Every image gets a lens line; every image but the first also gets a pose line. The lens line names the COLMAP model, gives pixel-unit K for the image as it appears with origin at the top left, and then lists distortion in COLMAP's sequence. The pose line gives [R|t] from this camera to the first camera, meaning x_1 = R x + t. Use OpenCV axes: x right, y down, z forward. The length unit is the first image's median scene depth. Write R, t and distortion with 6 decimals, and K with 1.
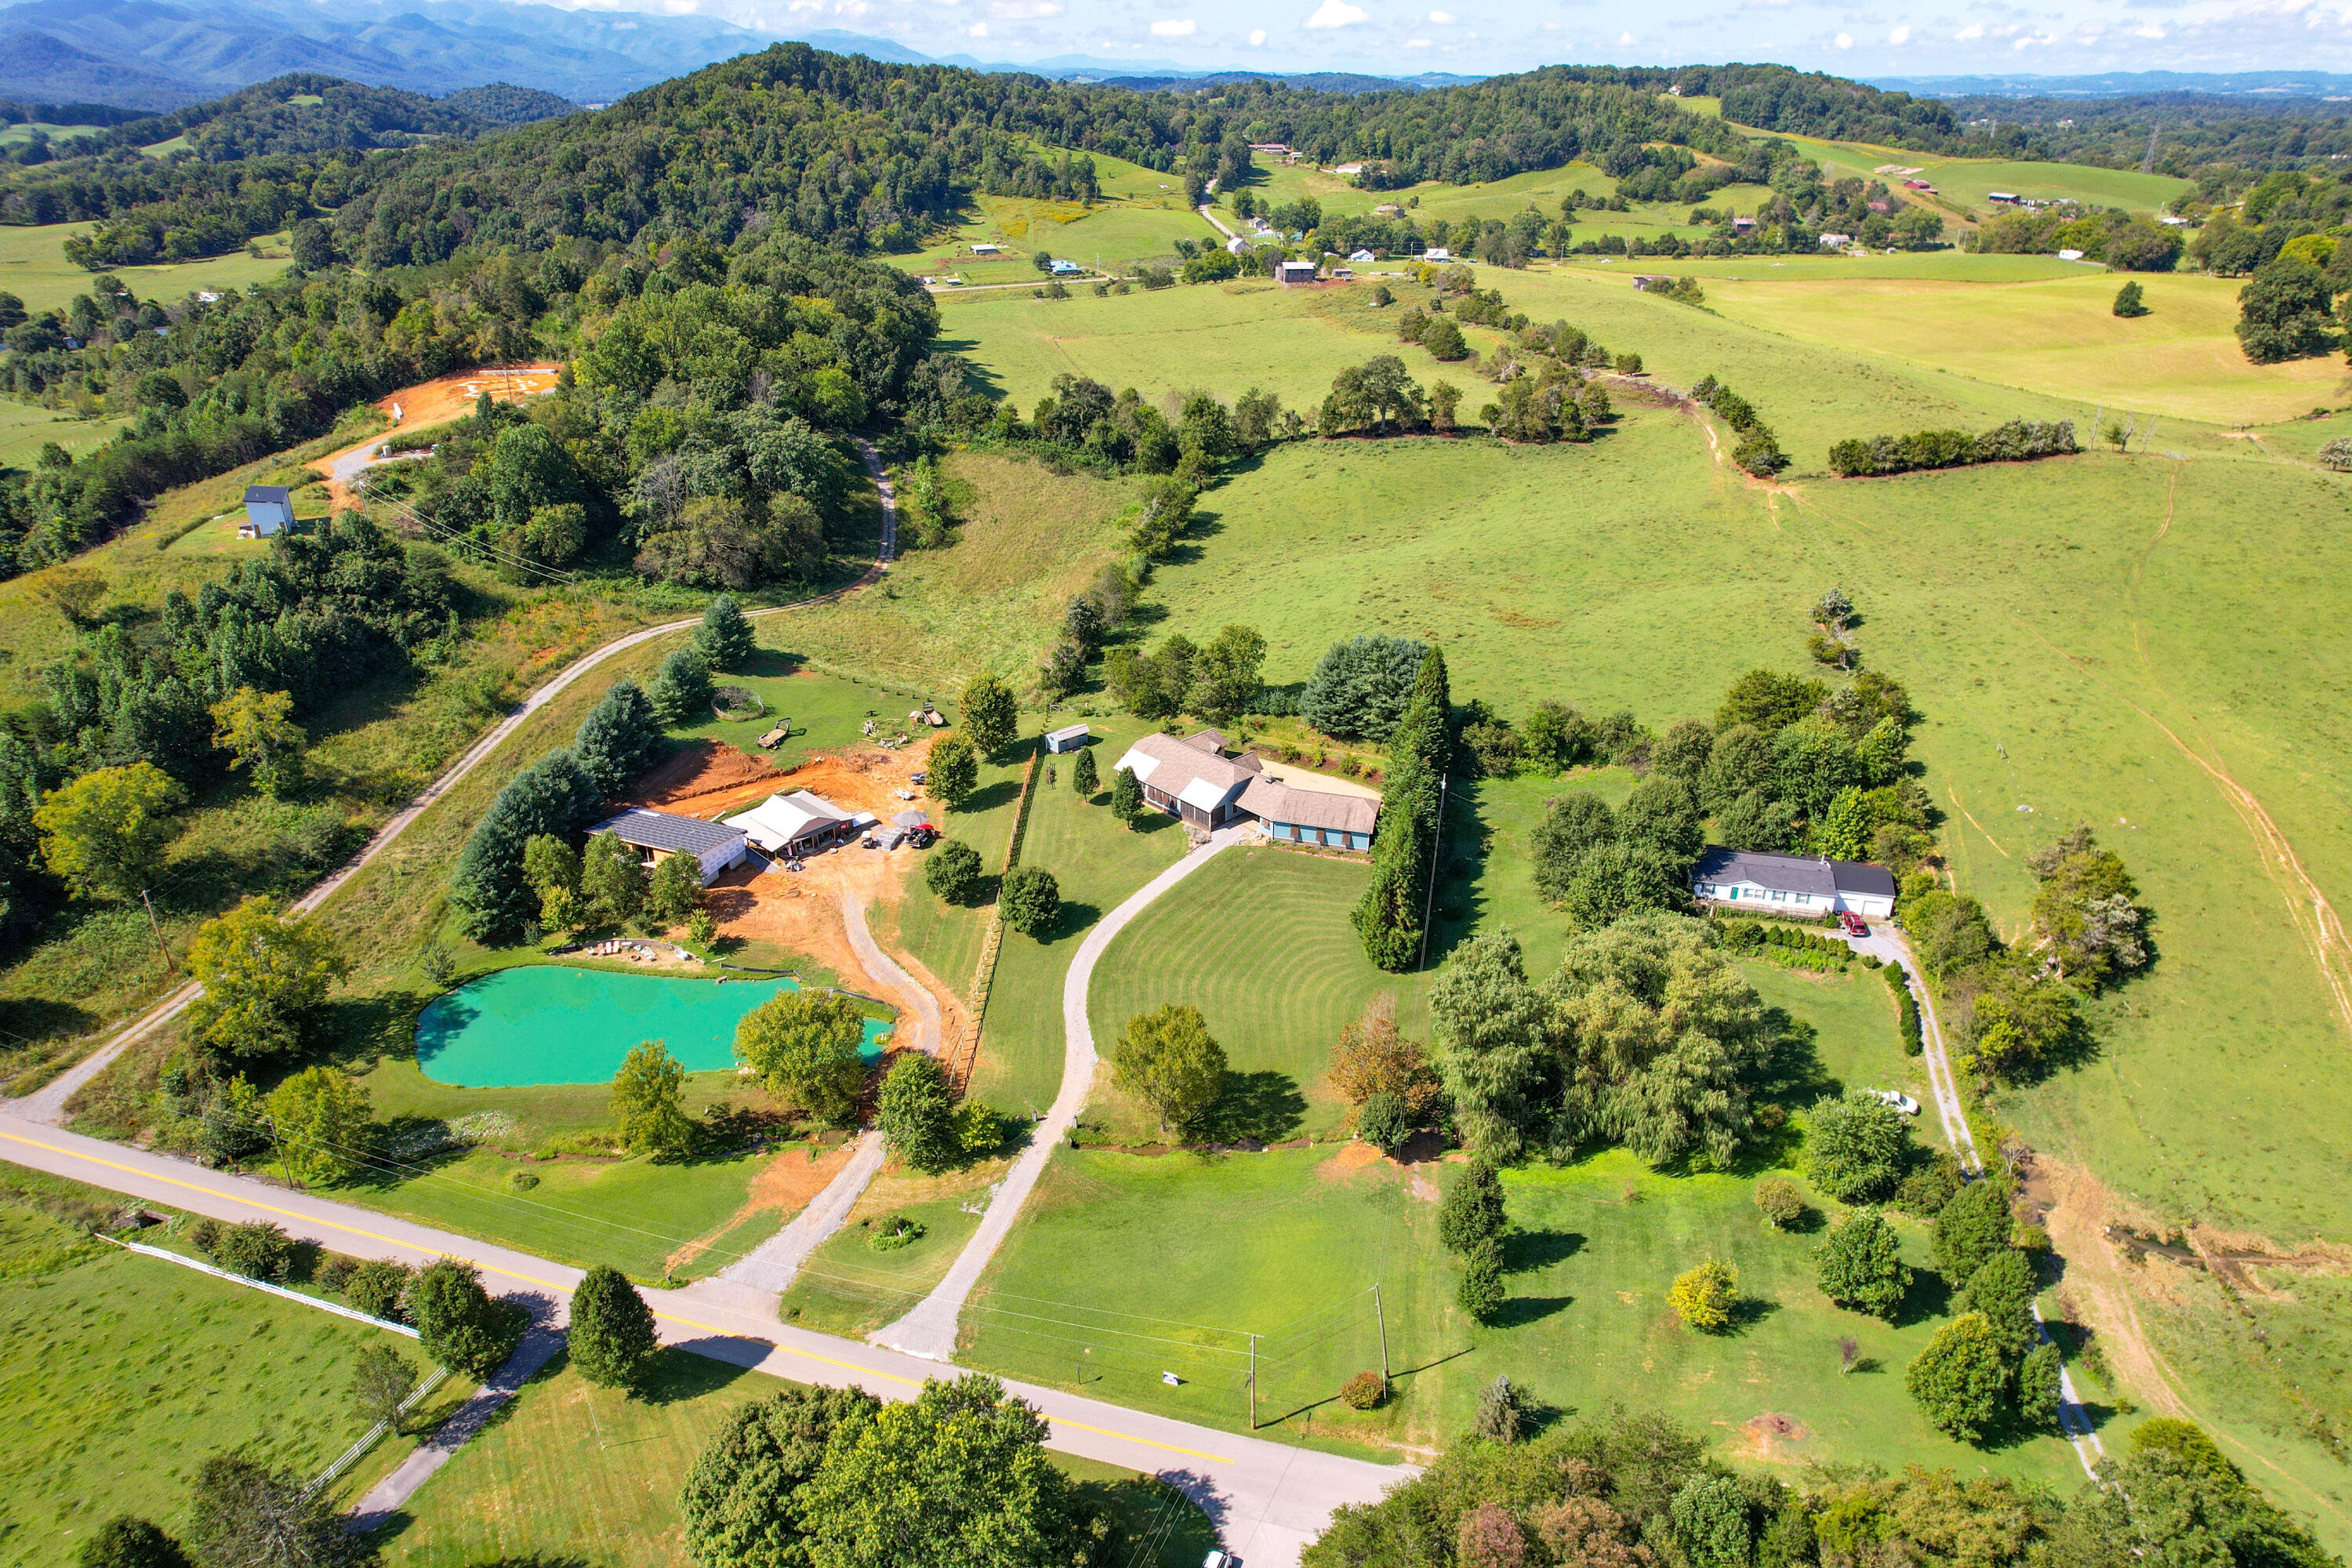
lens RADIAL K [[1505.2, 0, 1175.6], [0, 1505.2, 801.2], [0, 0, 1]] dist [-0.082046, 0.073264]
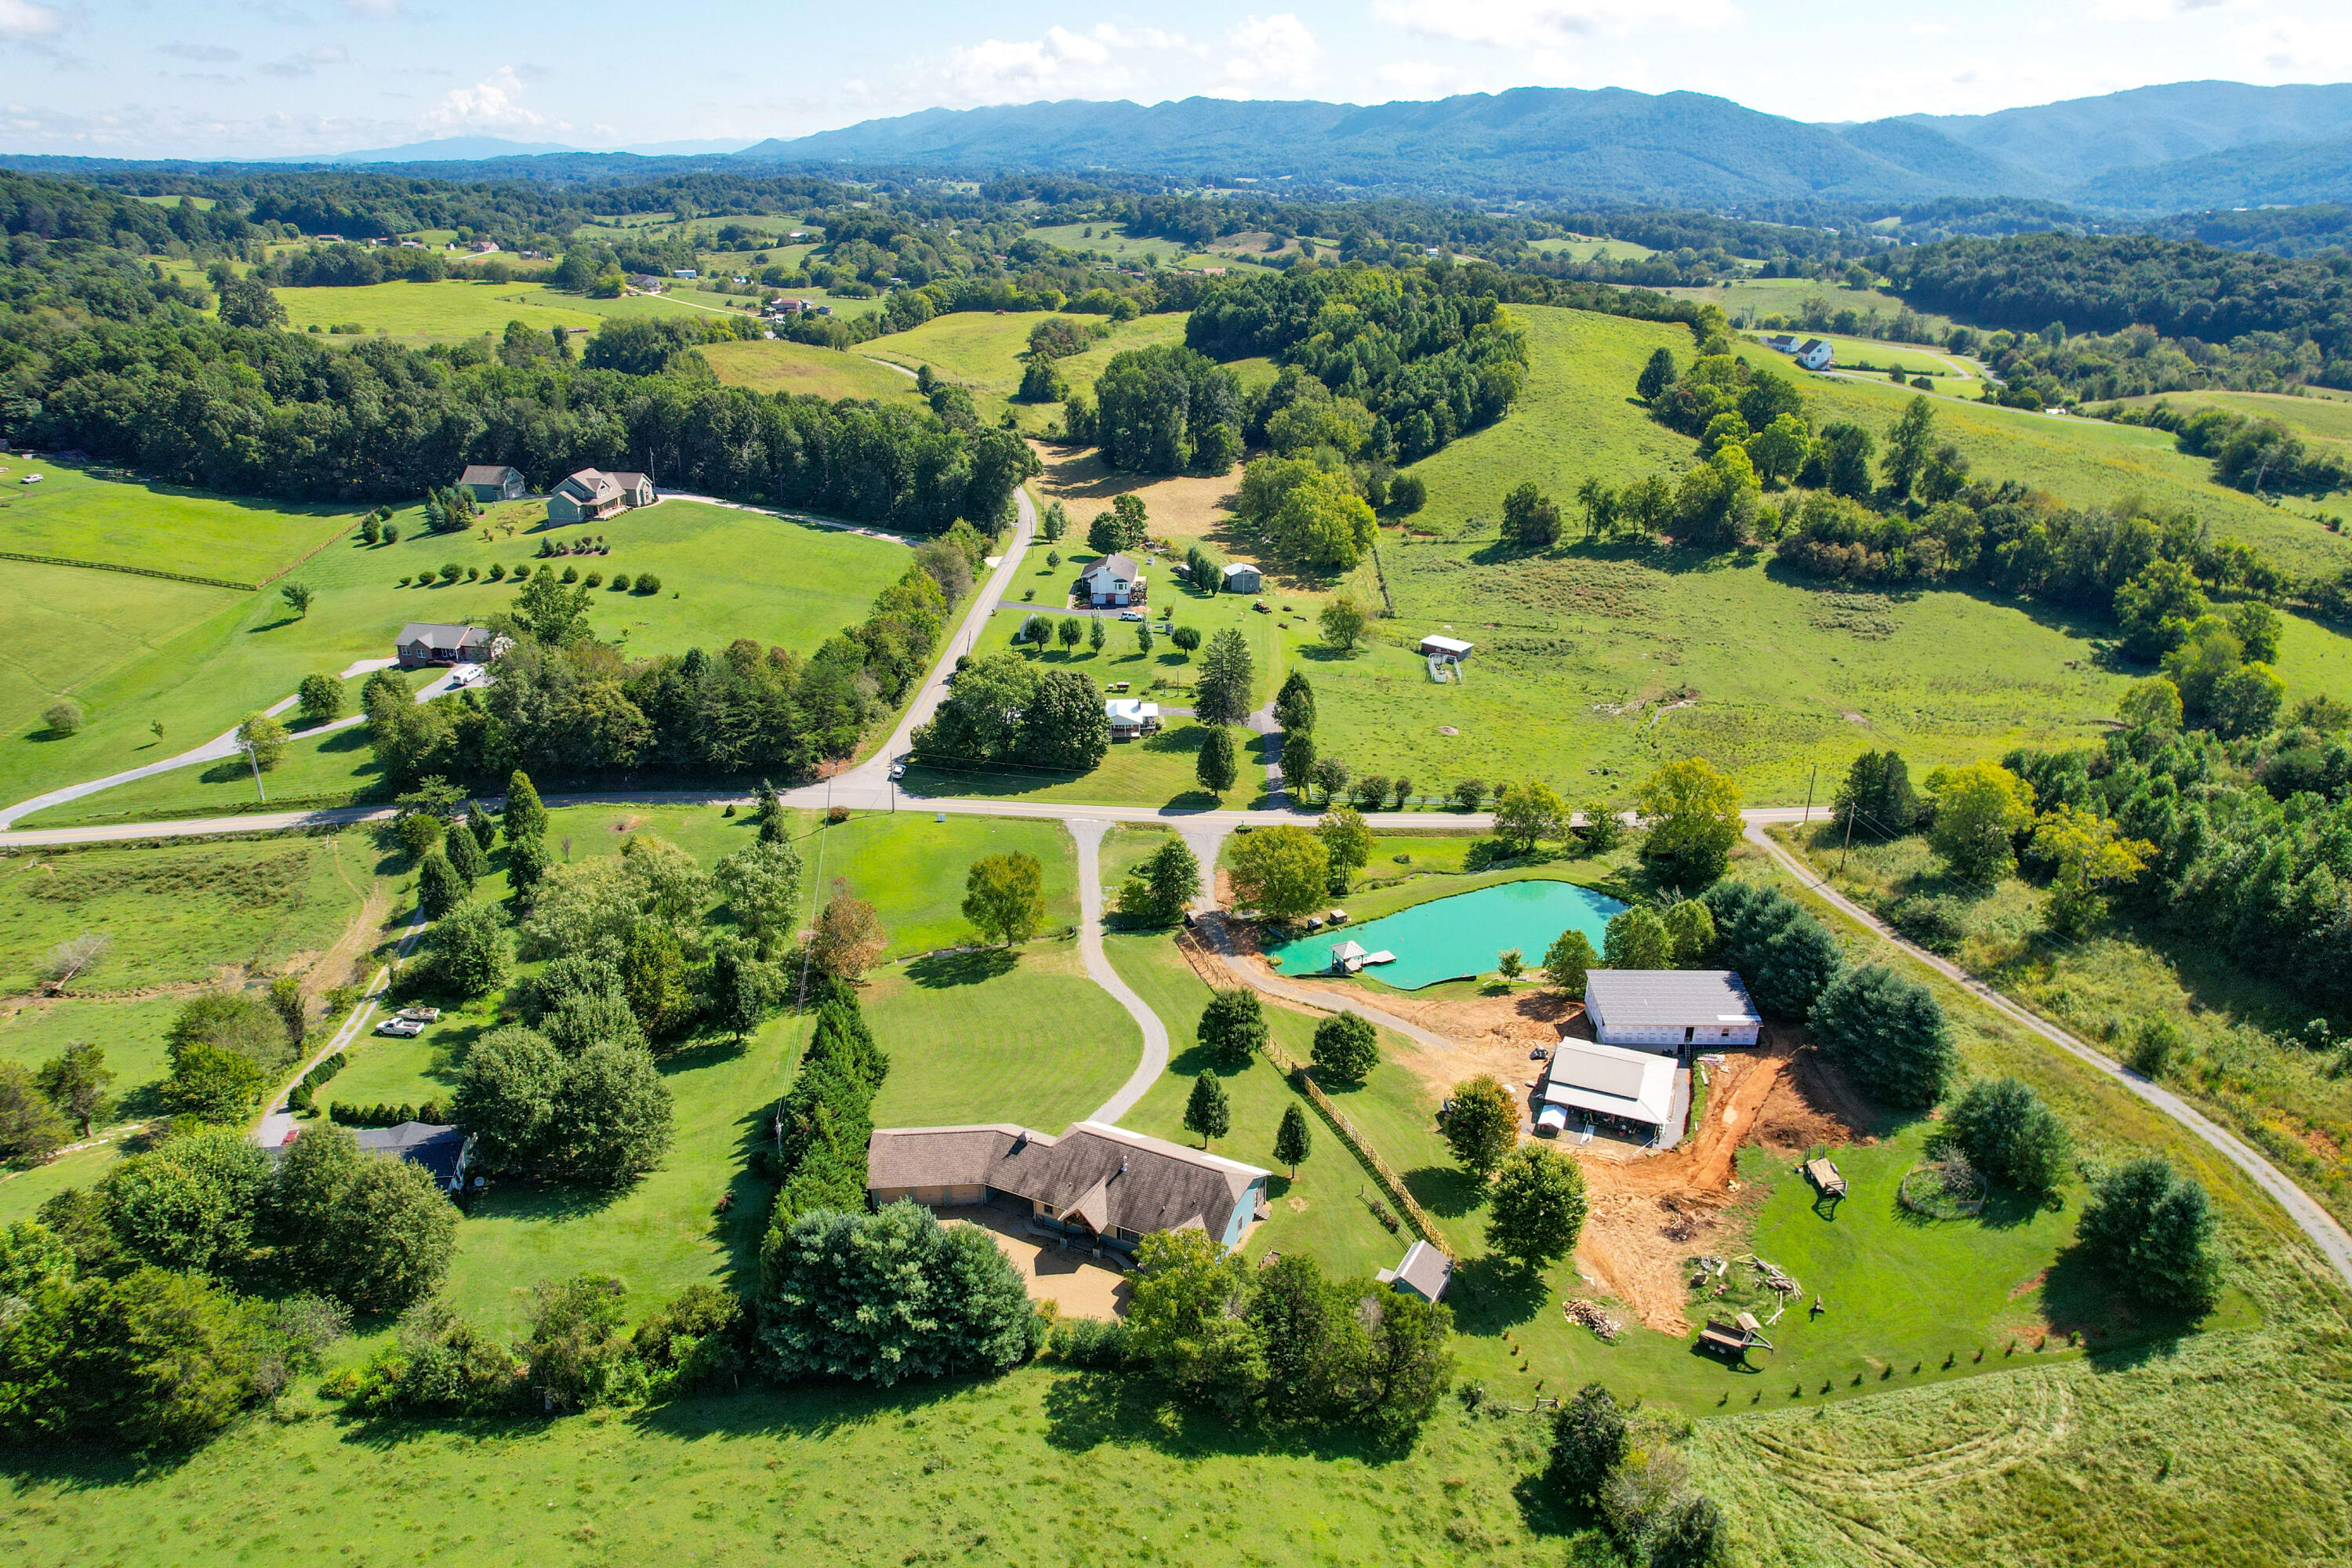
lens RADIAL K [[1505.2, 0, 1176.2], [0, 1505.2, 793.3], [0, 0, 1]] dist [-0.082046, 0.073264]
pose [[-0.933090, 0.135234, -0.333250, 0.217683], [-0.166465, 0.658976, 0.733512, -0.675173], [0.318800, 0.739907, -0.592372, 1.365051]]
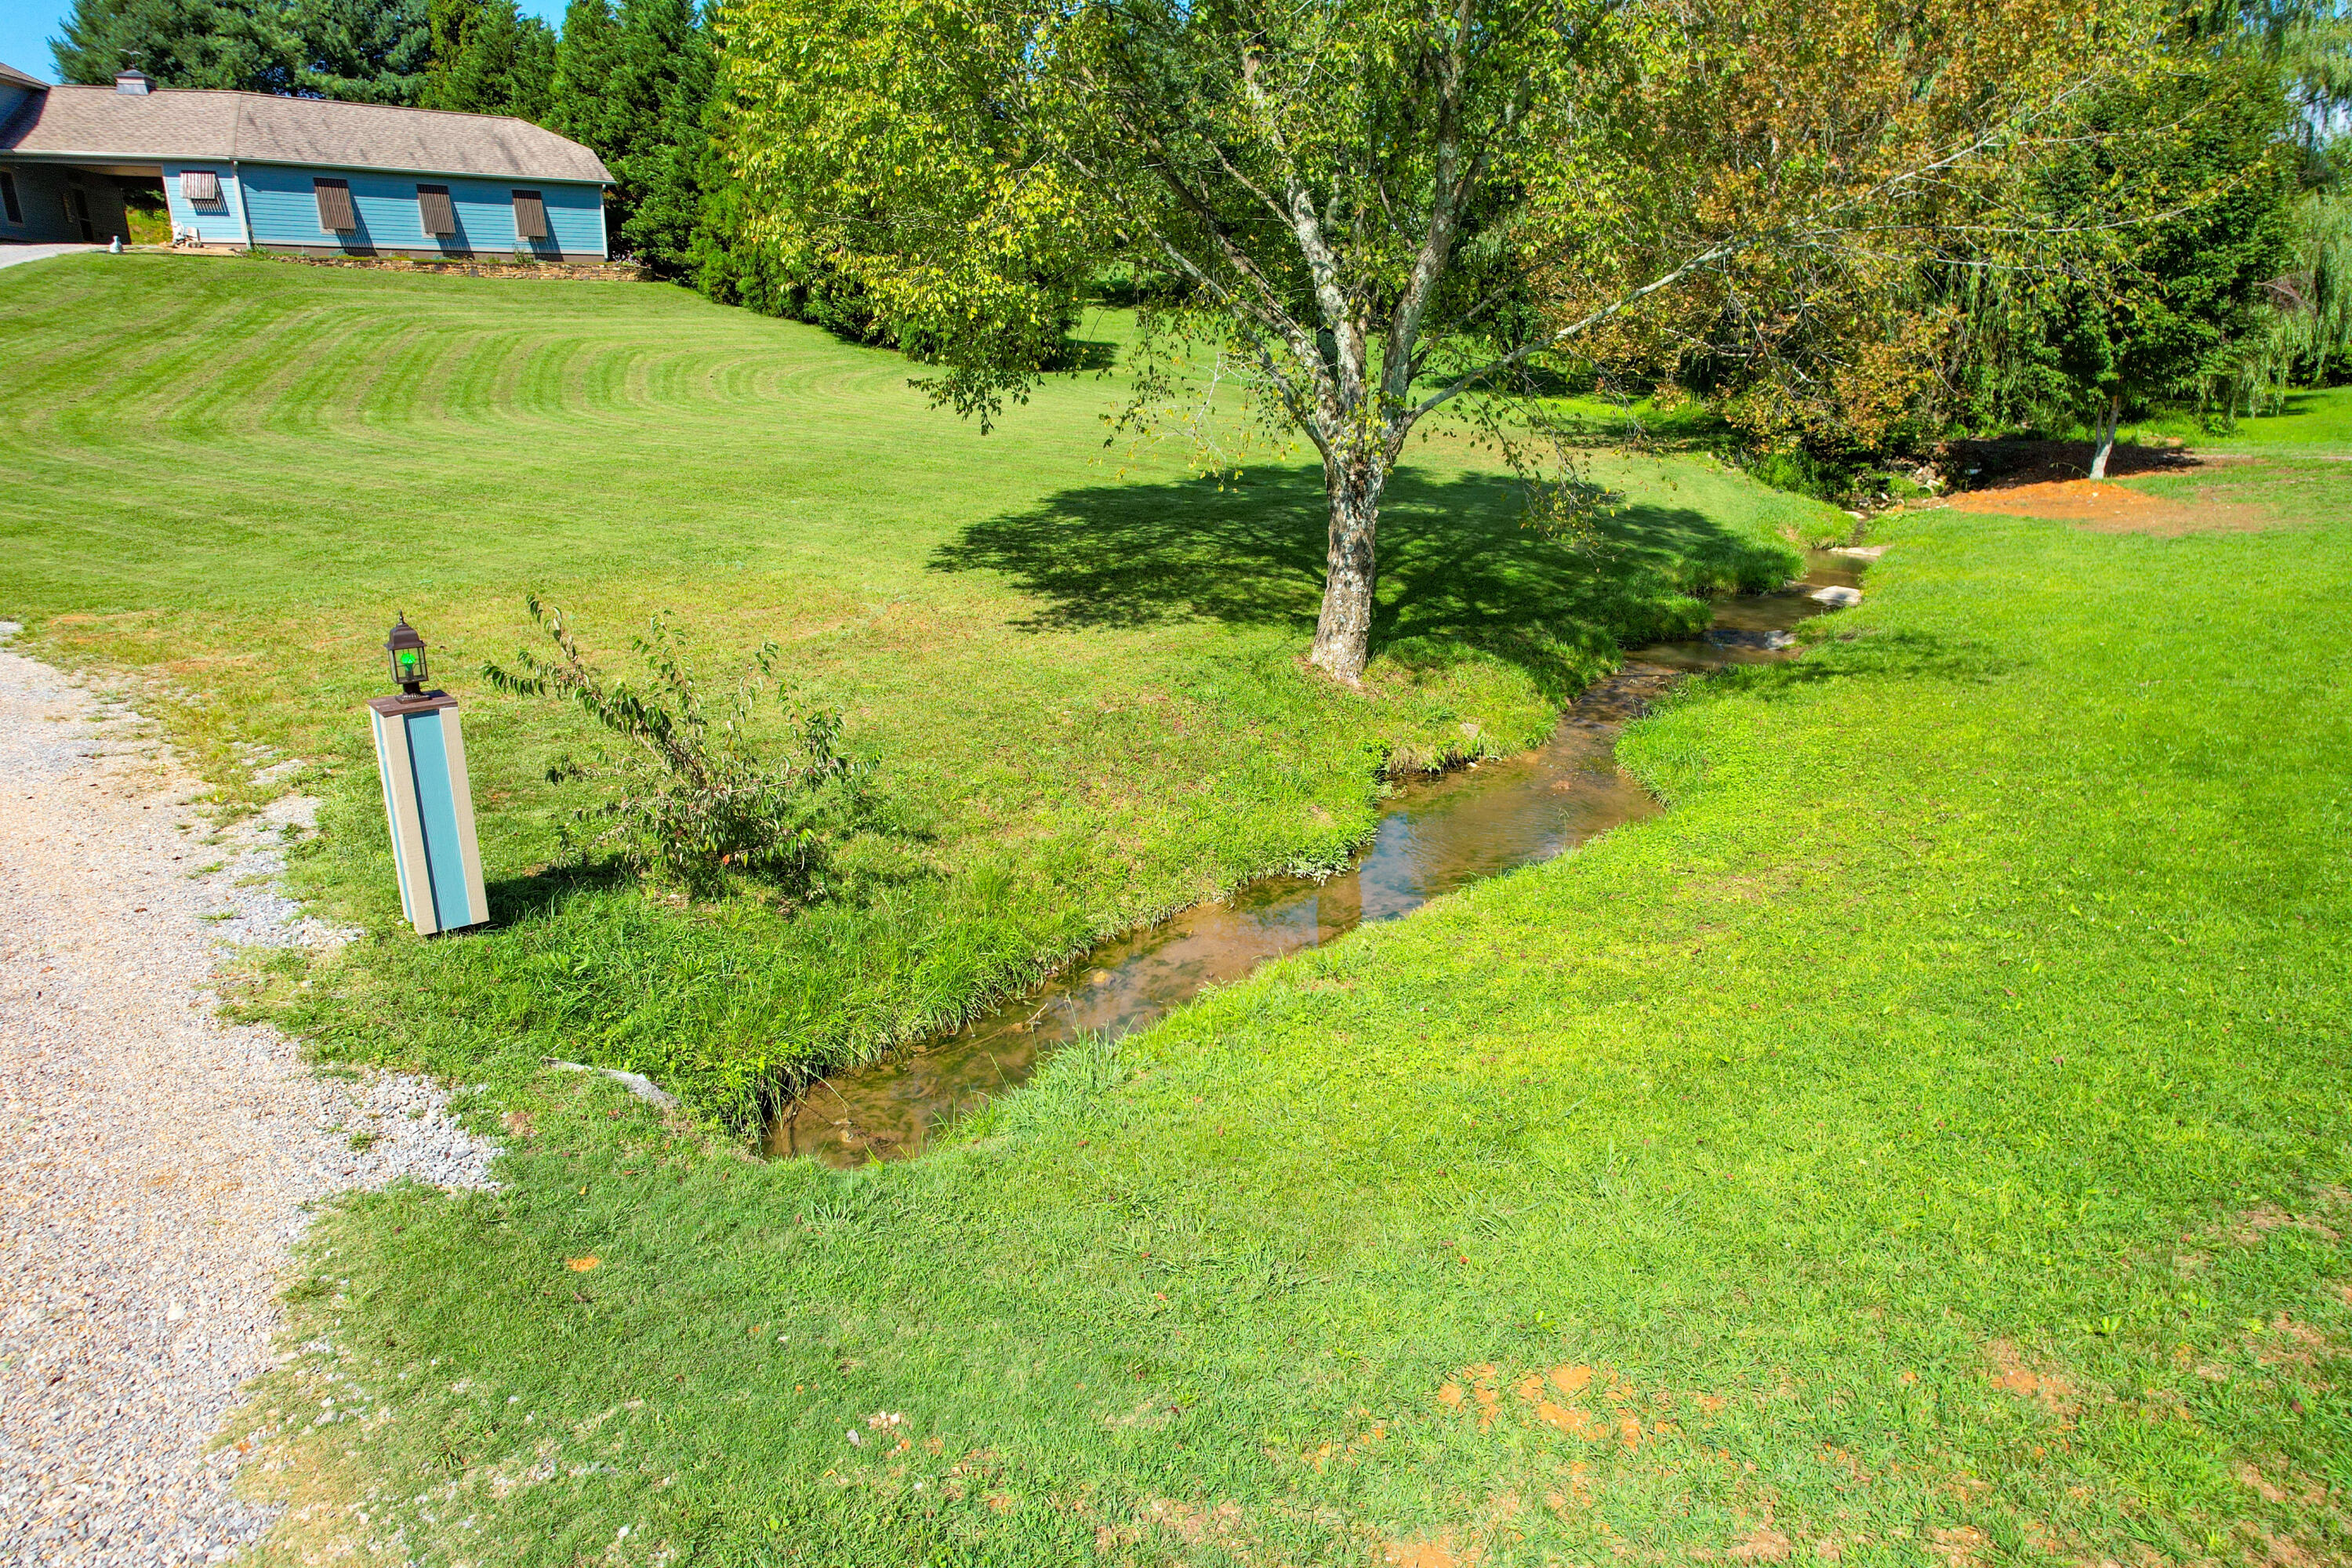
lens RADIAL K [[1505.2, 0, 1179.1], [0, 1505.2, 800.6], [0, 0, 1]] dist [-0.082046, 0.073264]
pose [[0.571299, -0.241761, 0.784327, -0.072026], [0.366312, 0.930279, 0.019930, 0.175612], [-0.734461, 0.275922, 0.620027, 0.754794]]
